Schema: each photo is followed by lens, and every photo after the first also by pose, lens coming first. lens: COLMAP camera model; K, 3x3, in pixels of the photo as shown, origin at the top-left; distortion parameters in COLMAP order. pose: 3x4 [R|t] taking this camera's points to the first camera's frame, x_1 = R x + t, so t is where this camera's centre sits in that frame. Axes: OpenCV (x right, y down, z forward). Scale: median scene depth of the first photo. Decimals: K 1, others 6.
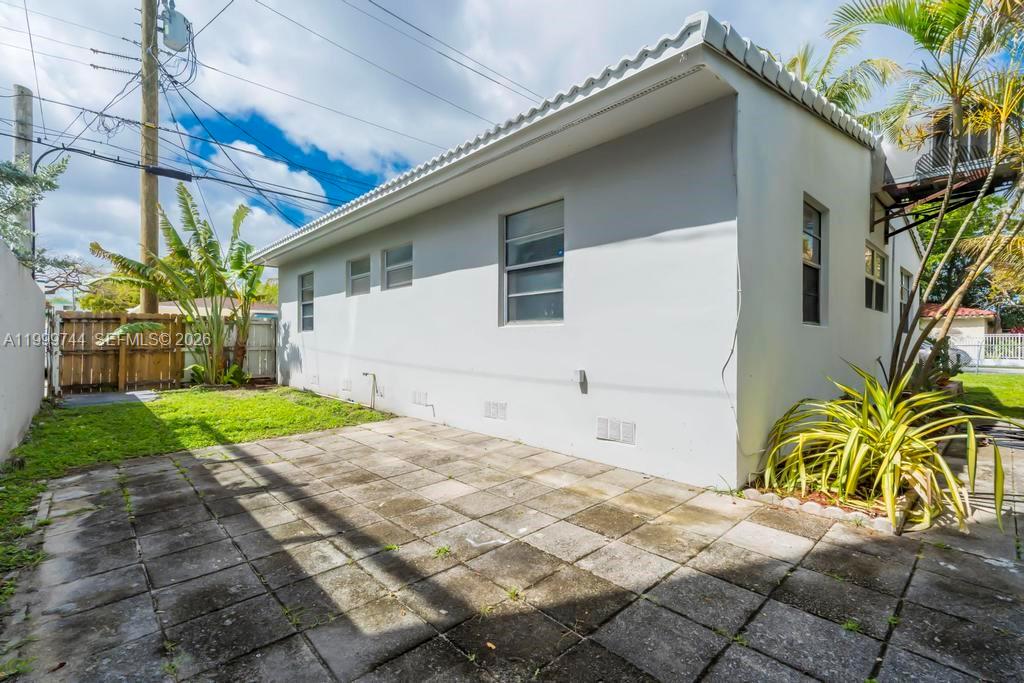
lens RADIAL K [[458.0, 0, 512.0], [0, 458.0, 341.5], [0, 0, 1]] dist [0.005533, 0.000442]
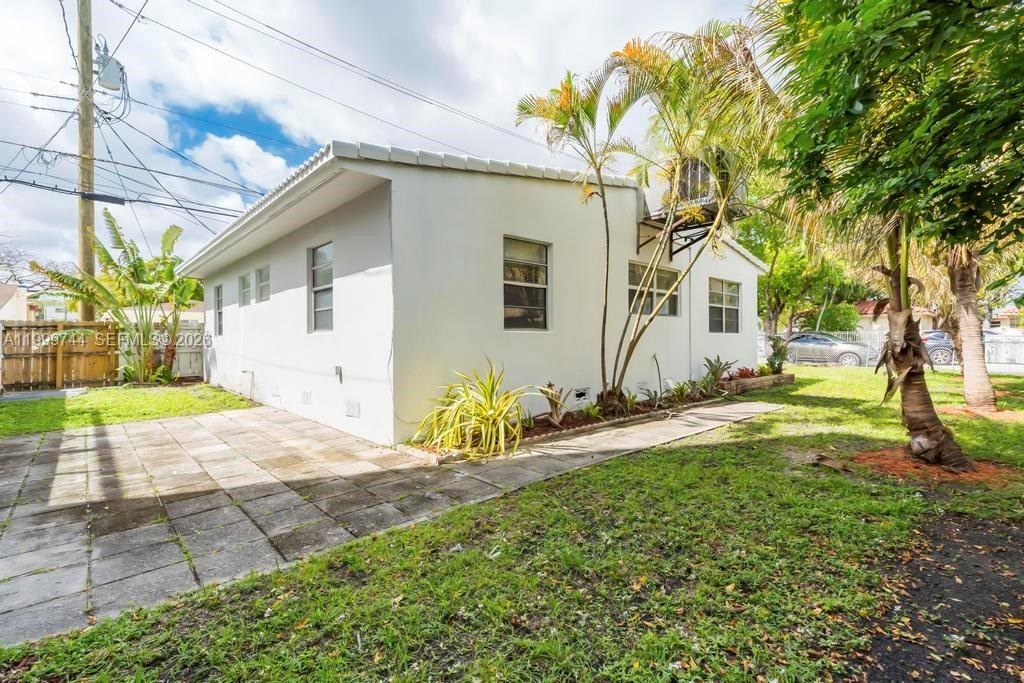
lens RADIAL K [[458.0, 0, 512.0], [0, 458.0, 341.5], [0, 0, 1]] dist [0.005533, 0.000442]
pose [[0.999962, -0.008415, 0.002201, 0.284035], [0.008408, 0.999960, 0.003183, -0.004777], [-0.002227, -0.003164, 0.999993, -0.160343]]
